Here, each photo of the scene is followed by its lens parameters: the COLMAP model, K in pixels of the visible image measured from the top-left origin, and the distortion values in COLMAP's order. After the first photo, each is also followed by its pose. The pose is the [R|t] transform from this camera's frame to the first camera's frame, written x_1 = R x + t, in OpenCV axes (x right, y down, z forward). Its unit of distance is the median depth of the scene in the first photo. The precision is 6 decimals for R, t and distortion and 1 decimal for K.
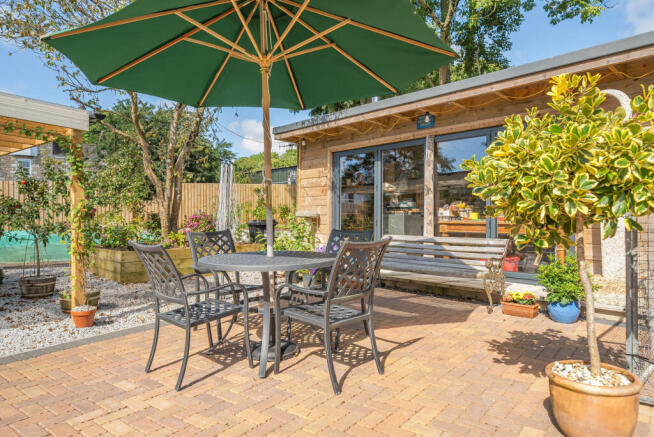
lens RADIAL K [[432.5, 0, 327.4], [0, 432.5, 215.1], [0, 0, 1]] dist [0.002245, 0.001330]
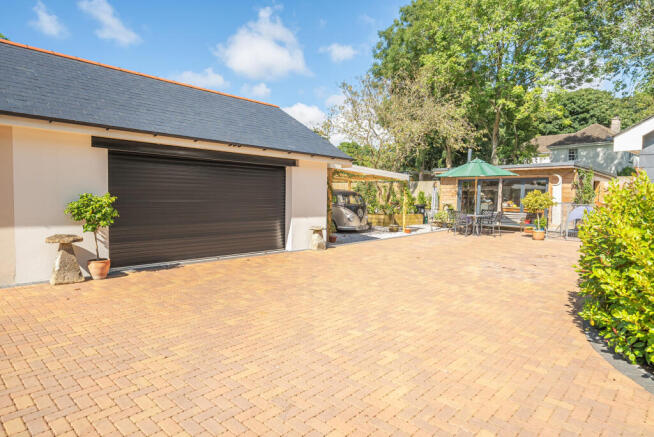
lens RADIAL K [[390.9, 0, 327.6], [0, 390.9, 217.4], [0, 0, 1]] dist [0.007982, -0.002091]
pose [[0.997024, 0.028657, -0.071561, -0.767268], [-0.024655, 0.998115, 0.056195, -0.039430], [0.073037, -0.054263, 0.995852, -1.814995]]
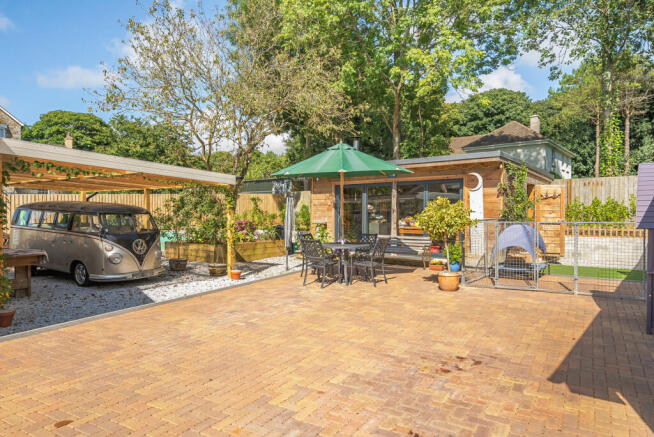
lens RADIAL K [[432.5, 0, 327.3], [0, 432.5, 220.0], [0, 0, 1]] dist [0.002245, 0.001330]
pose [[0.991989, 0.002676, 0.126298, -0.296079], [-0.004977, 0.999827, 0.017903, -0.051396], [-0.126228, -0.018389, 0.991831, -0.844220]]
